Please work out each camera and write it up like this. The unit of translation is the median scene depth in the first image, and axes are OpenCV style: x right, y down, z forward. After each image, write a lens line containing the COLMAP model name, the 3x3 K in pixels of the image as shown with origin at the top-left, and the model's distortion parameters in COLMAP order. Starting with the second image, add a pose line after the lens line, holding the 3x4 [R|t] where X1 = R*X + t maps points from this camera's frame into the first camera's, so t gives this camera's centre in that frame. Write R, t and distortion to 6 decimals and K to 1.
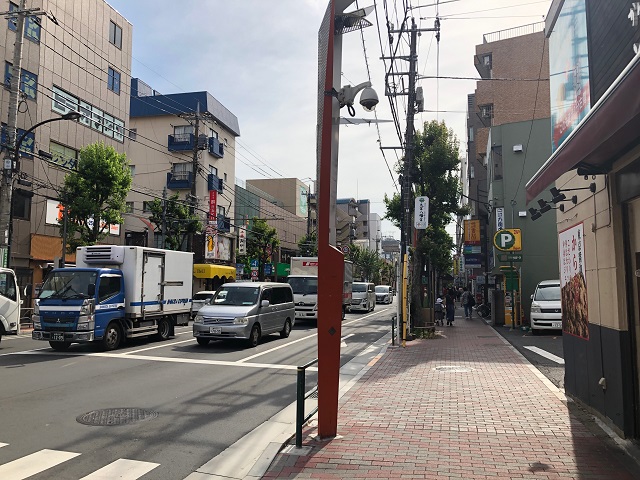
lens RADIAL K [[517.0, 0, 319.7], [0, 517.0, 236.0], [0, 0, 1]] dist [0.006172, 0.017163]
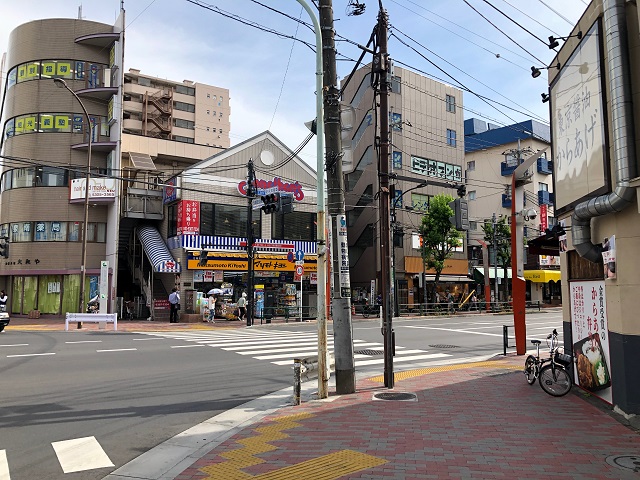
lens RADIAL K [[517.0, 0, 317.6], [0, 517.0, 239.0], [0, 0, 1]] dist [0.006172, 0.017163]
pose [[0.779182, -0.057012, -0.624200, 0.163047], [0.061727, 0.997993, -0.014101, -0.041179], [0.623751, -0.027543, 0.781138, -0.286543]]
